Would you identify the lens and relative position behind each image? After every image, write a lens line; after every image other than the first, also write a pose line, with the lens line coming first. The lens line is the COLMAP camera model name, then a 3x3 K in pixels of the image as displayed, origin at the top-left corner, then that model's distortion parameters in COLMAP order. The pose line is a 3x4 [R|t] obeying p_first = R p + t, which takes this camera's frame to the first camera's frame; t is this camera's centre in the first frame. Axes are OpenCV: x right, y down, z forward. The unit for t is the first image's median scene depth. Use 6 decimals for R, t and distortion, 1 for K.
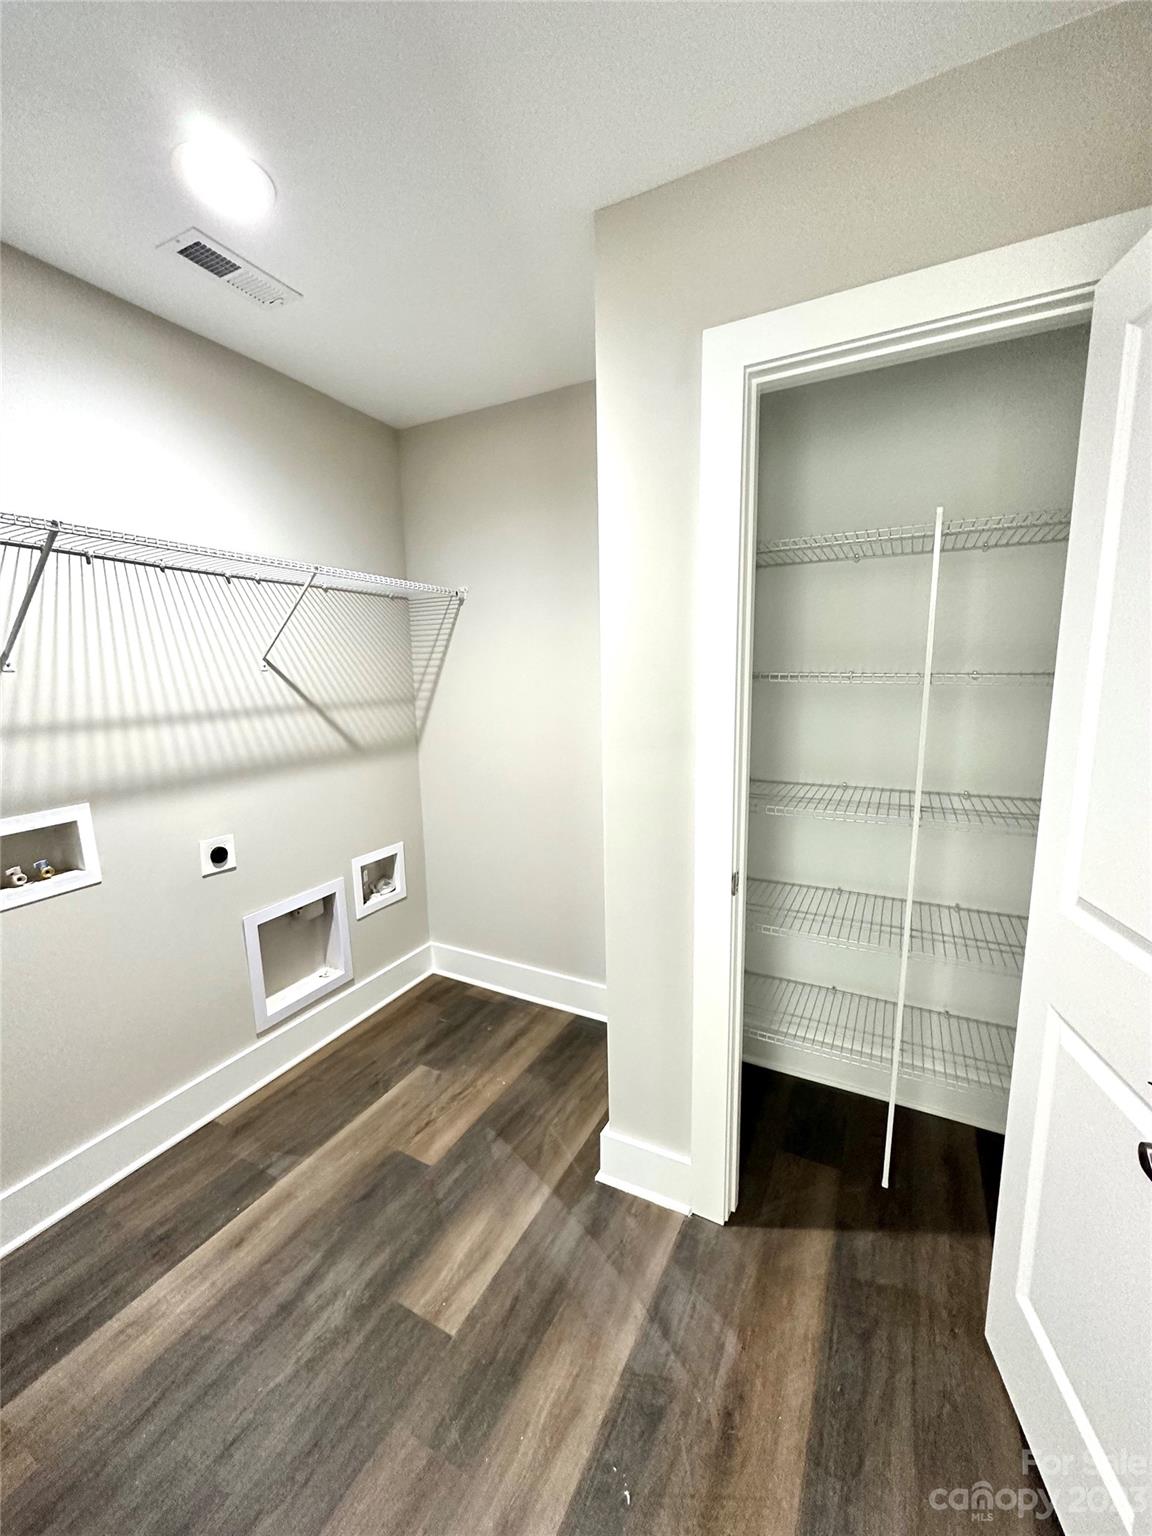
lens RADIAL K [[610.9, 0, 576.0], [0, 610.9, 768.0], [0, 0, 1]] dist [-0.003106, 0.000515]
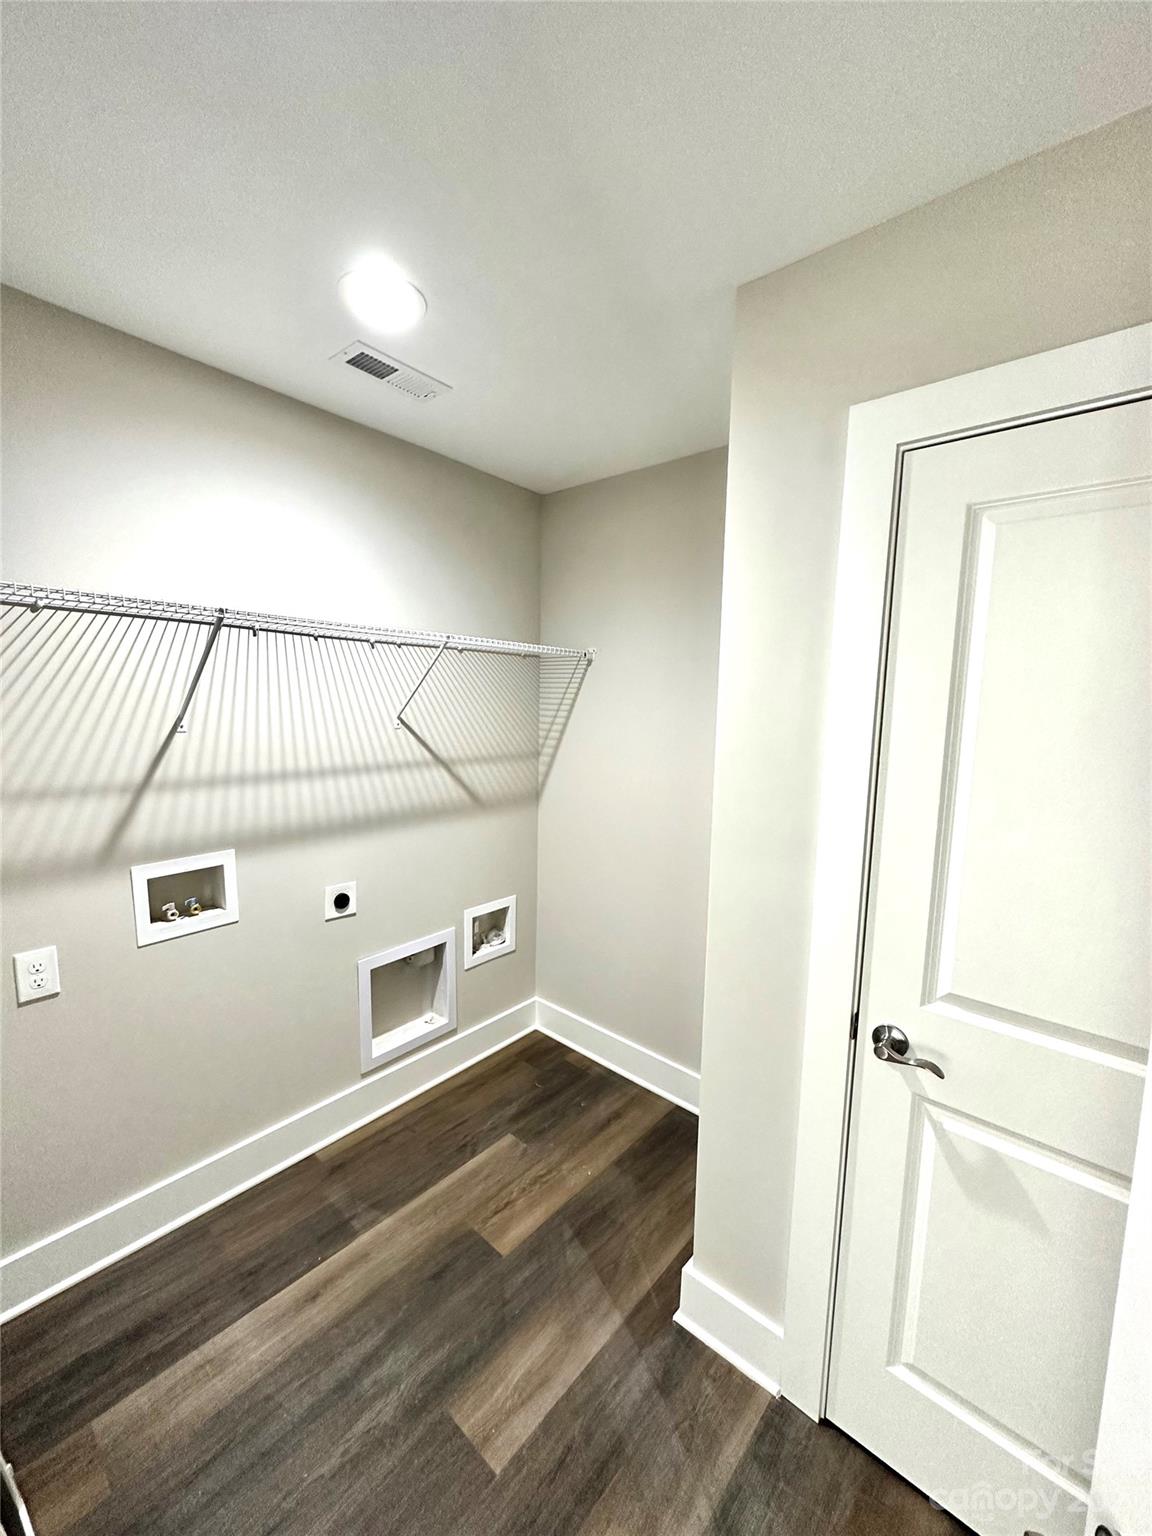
lens RADIAL K [[610.9, 0, 576.0], [0, 610.9, 768.0], [0, 0, 1]] dist [-0.003106, 0.000515]
pose [[0.971740, 0.067494, -0.226201, 0.041023], [-0.077470, 0.996362, -0.035510, -0.093055], [0.222981, 0.052030, 0.973433, 0.050004]]
